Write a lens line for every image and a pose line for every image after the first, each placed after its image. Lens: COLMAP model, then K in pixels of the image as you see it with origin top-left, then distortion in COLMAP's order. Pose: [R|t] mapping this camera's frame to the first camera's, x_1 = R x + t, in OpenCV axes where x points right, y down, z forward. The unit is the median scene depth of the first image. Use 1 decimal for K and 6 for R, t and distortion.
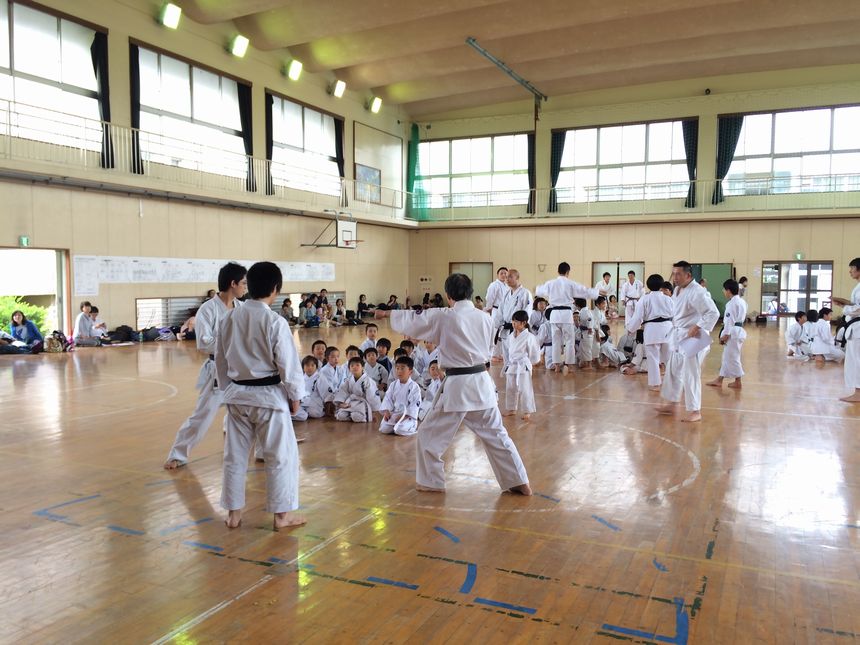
lens RADIAL K [[740.2, 0, 430.0], [0, 740.2, 322.5], [0, 0, 1]] dist [0.075507, -0.116753]
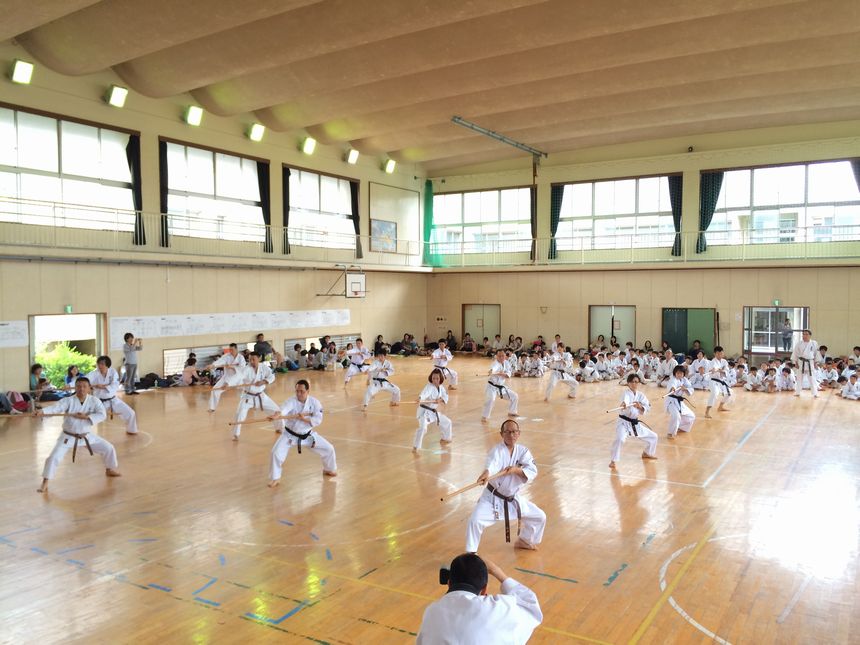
lens RADIAL K [[740.2, 0, 430.0], [0, 740.2, 322.5], [0, 0, 1]] dist [0.075507, -0.116753]
pose [[0.993890, -0.000264, -0.110375, 0.116398], [-0.002026, 0.999785, -0.020632, -0.036203], [0.110357, 0.020730, 0.993676, -0.104944]]
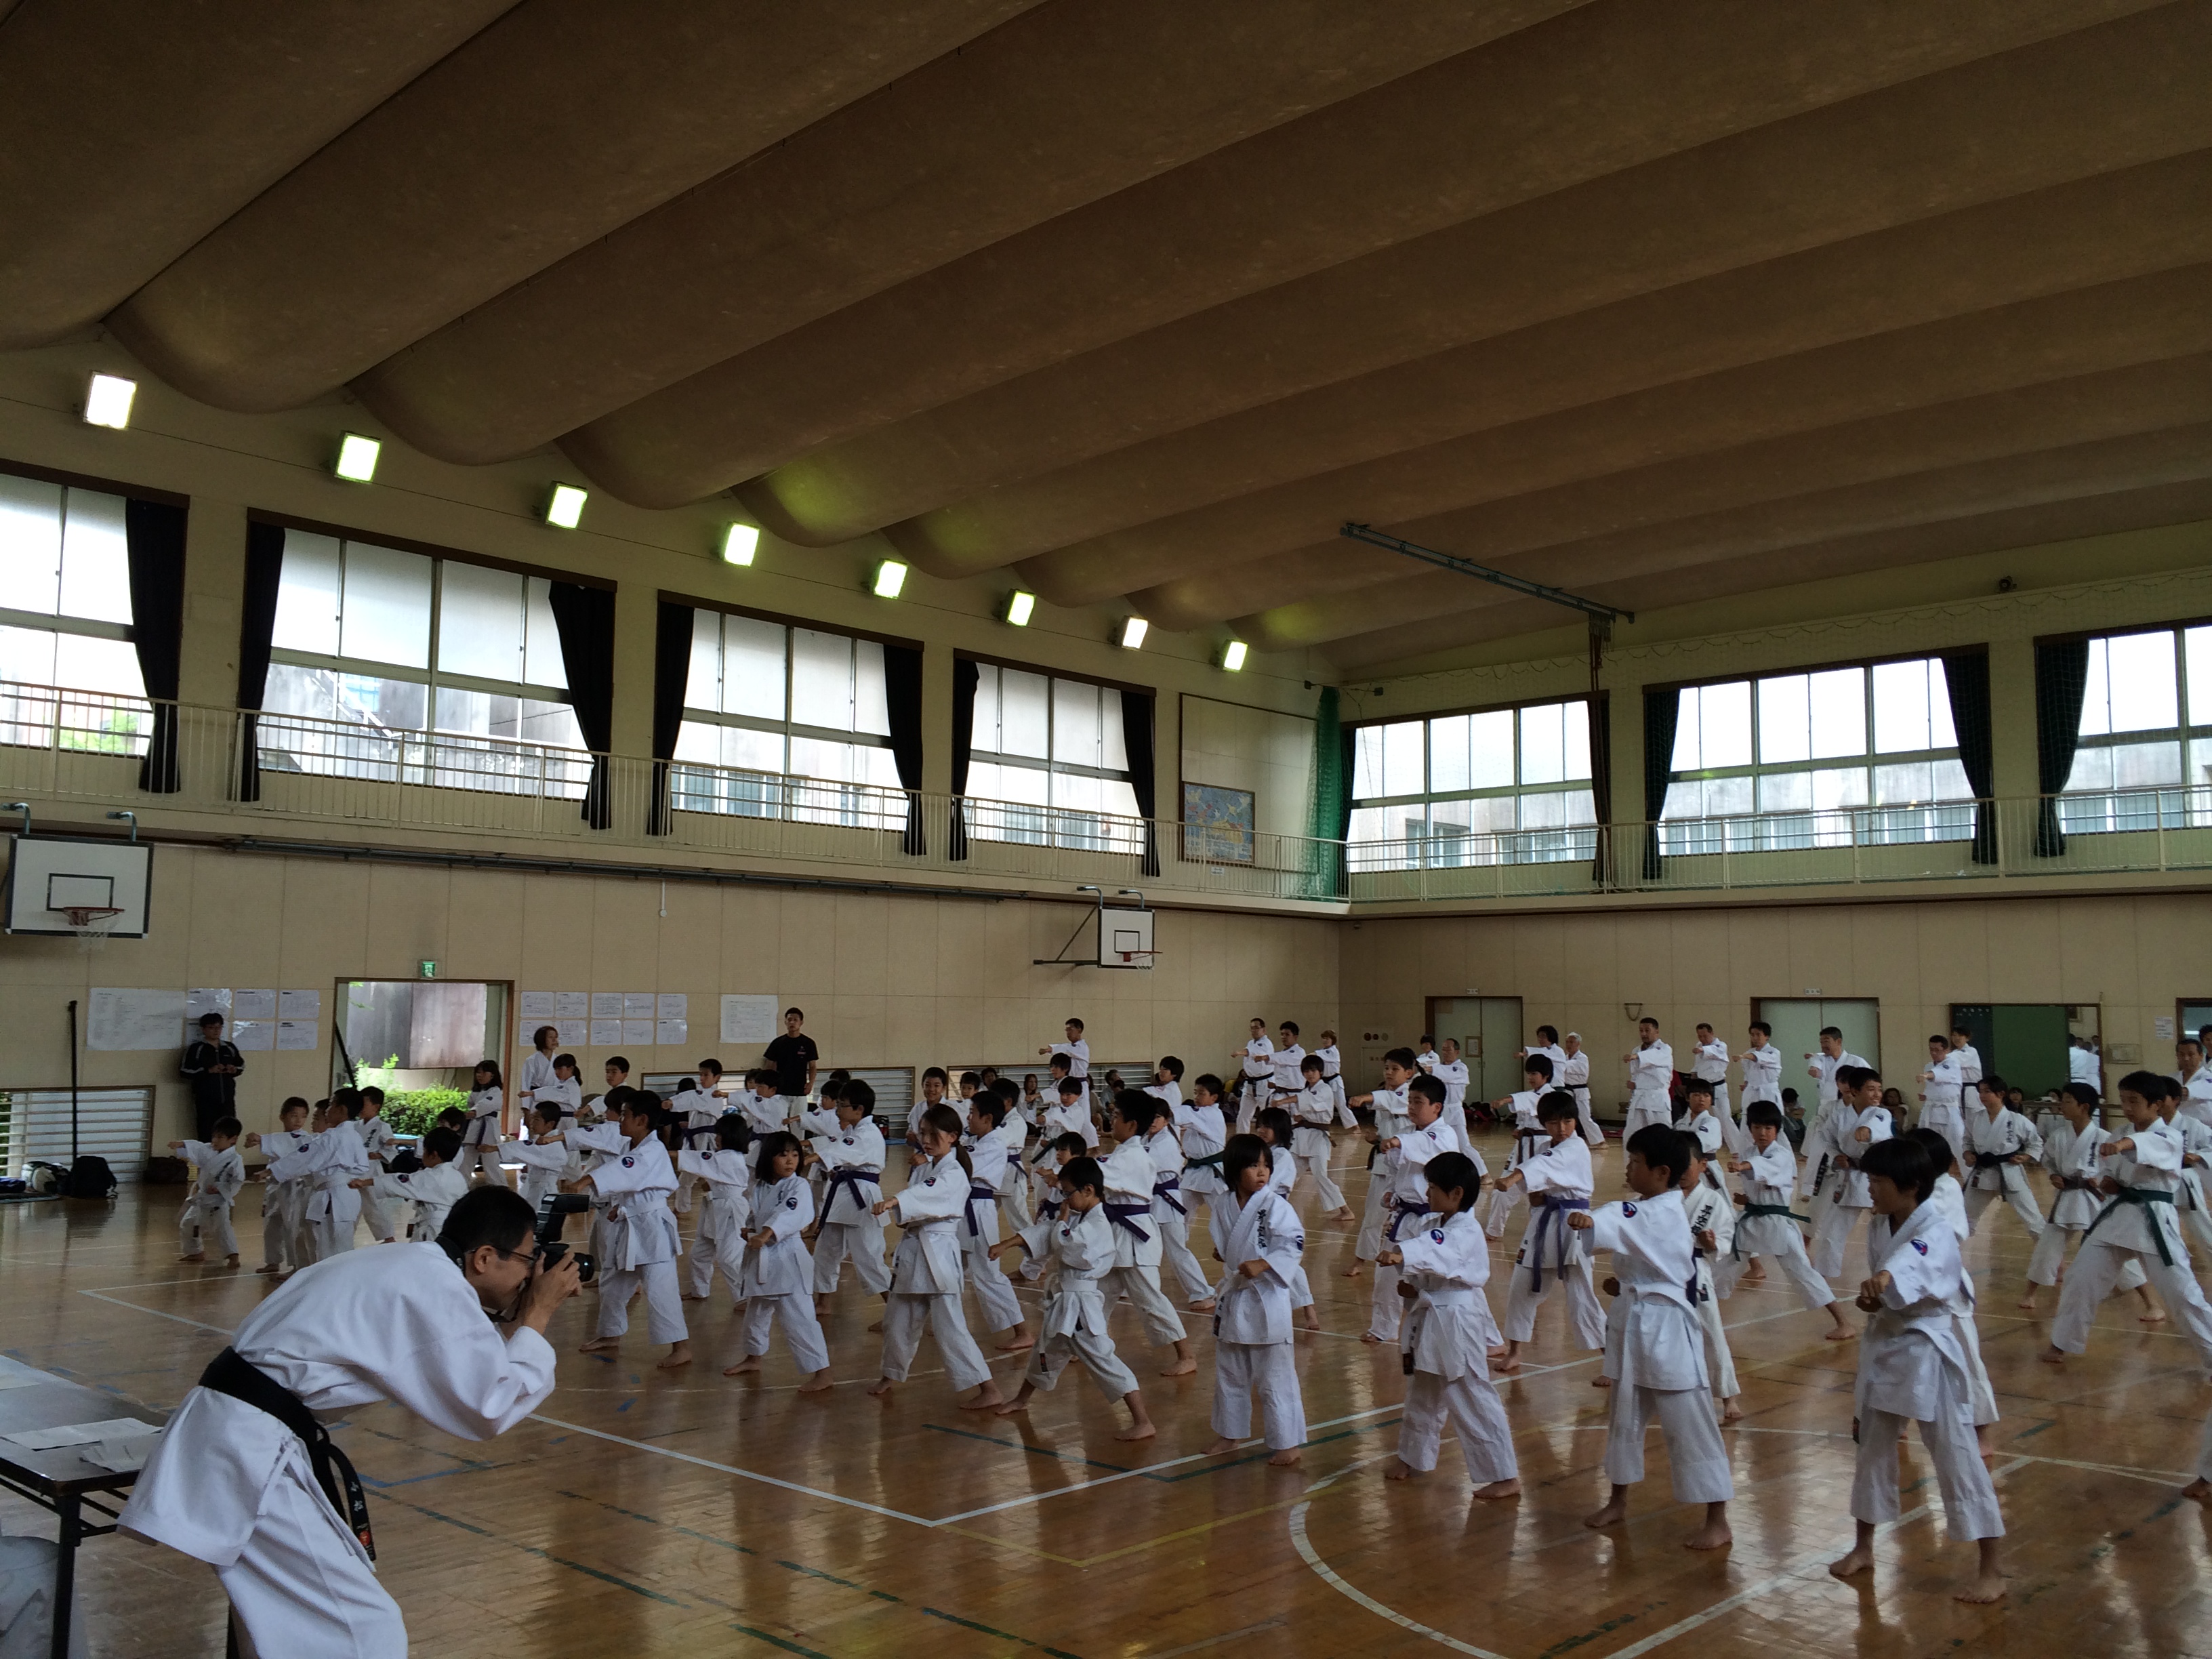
lens RADIAL K [[1893.1, 0, 1106.0], [0, 1893.1, 829.5], [0, 0, 1]] dist [0.049221, -0.009386]
pose [[0.949260, -0.026475, -0.313376, 0.228276], [-0.024286, 0.987304, -0.156974, -0.000364], [0.313554, 0.156620, 0.936565, -0.111678]]
